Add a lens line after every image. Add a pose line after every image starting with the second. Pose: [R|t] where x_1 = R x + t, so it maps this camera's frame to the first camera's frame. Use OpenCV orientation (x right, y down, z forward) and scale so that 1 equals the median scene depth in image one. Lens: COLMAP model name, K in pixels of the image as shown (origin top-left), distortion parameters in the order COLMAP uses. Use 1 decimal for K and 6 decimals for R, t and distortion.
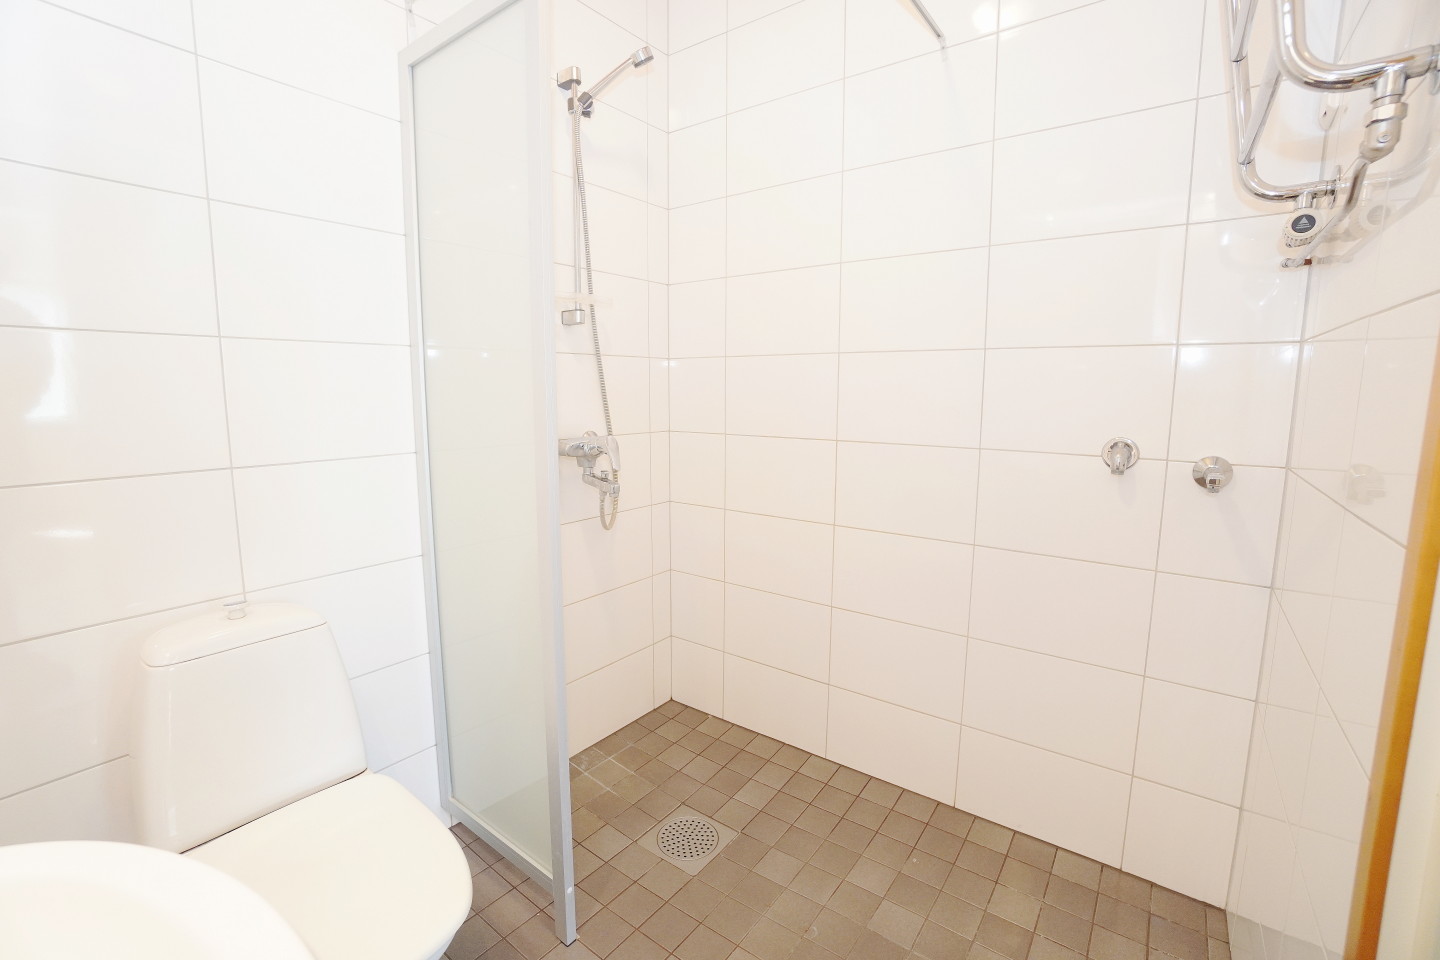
lens RADIAL K [[629.2, 0, 707.4], [0, 629.2, 471.5], [0, 0, 1]] dist [-0.067313, 0.024675]
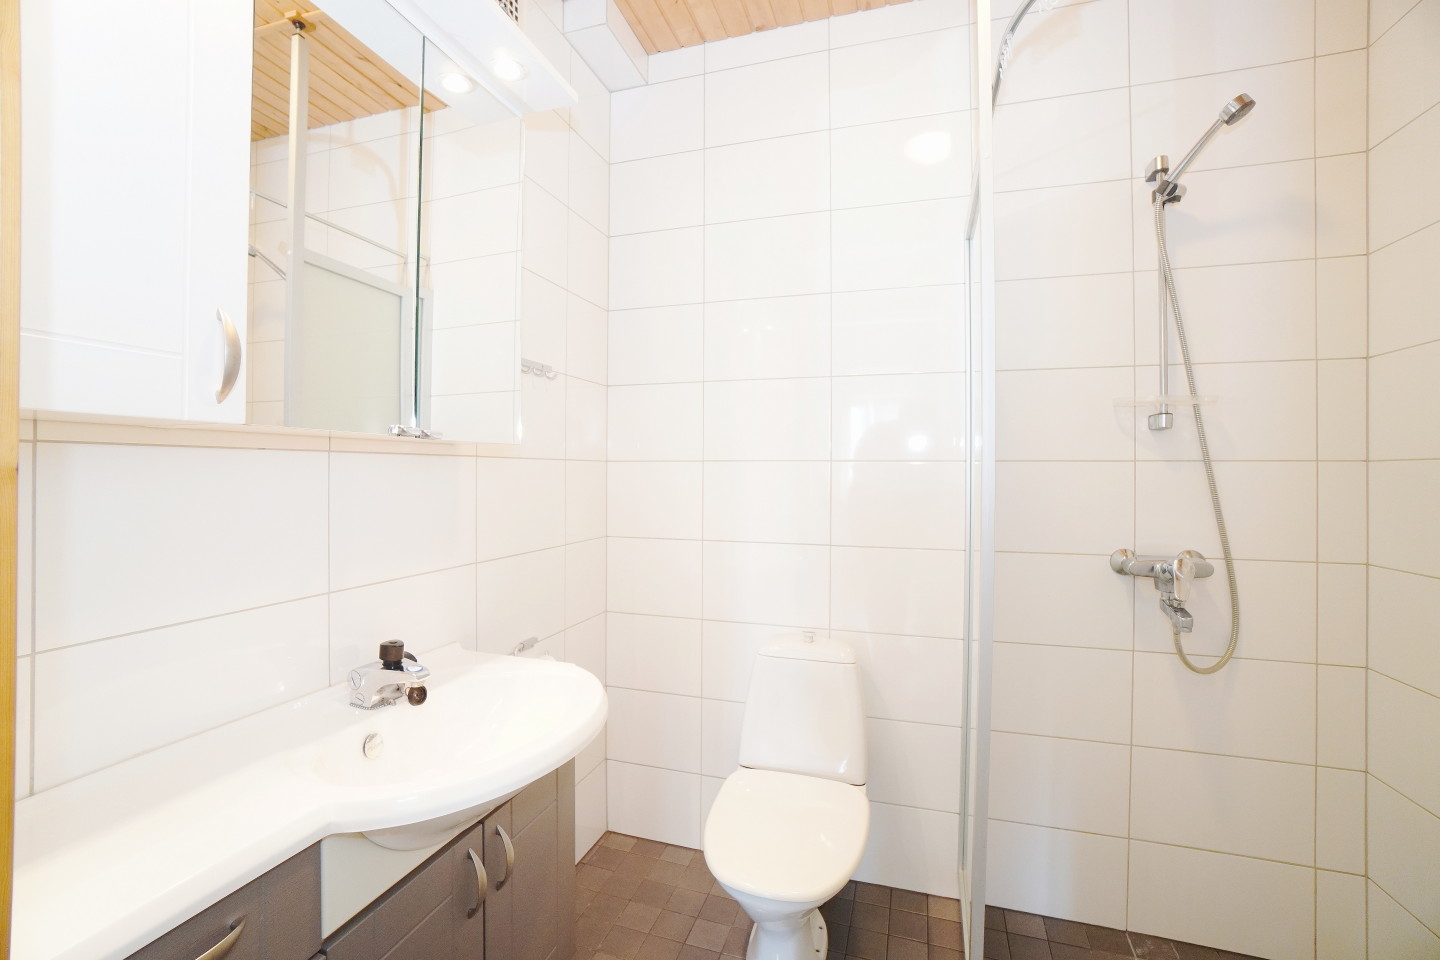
lens RADIAL K [[629.2, 0, 707.4], [0, 629.2, 471.5], [0, 0, 1]] dist [-0.067313, 0.024675]
pose [[0.320134, 0.000282, -0.947372, 0.409570], [-0.129137, 0.990679, -0.043342, -0.054532], [0.938530, 0.136216, 0.317187, 0.122079]]
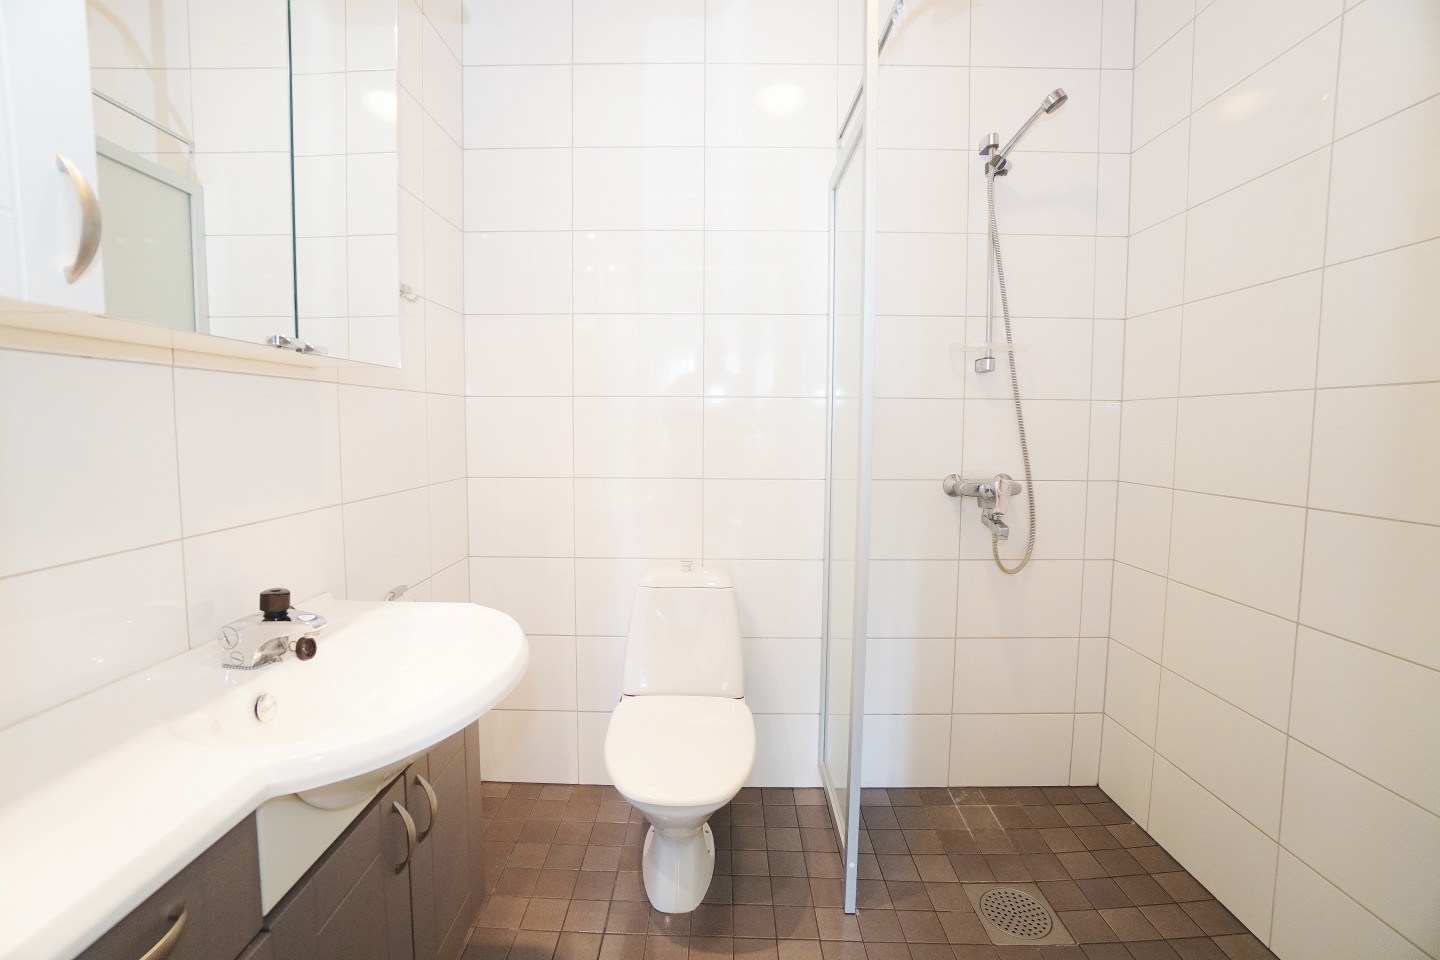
lens RADIAL K [[629.2, 0, 707.4], [0, 629.2, 471.5], [0, 0, 1]] dist [-0.067313, 0.024675]
pose [[0.590826, 0.062210, -0.804397, 0.363808], [-0.110545, 0.993862, -0.004332, -0.012495], [0.799190, 0.091481, 0.594077, 0.020387]]
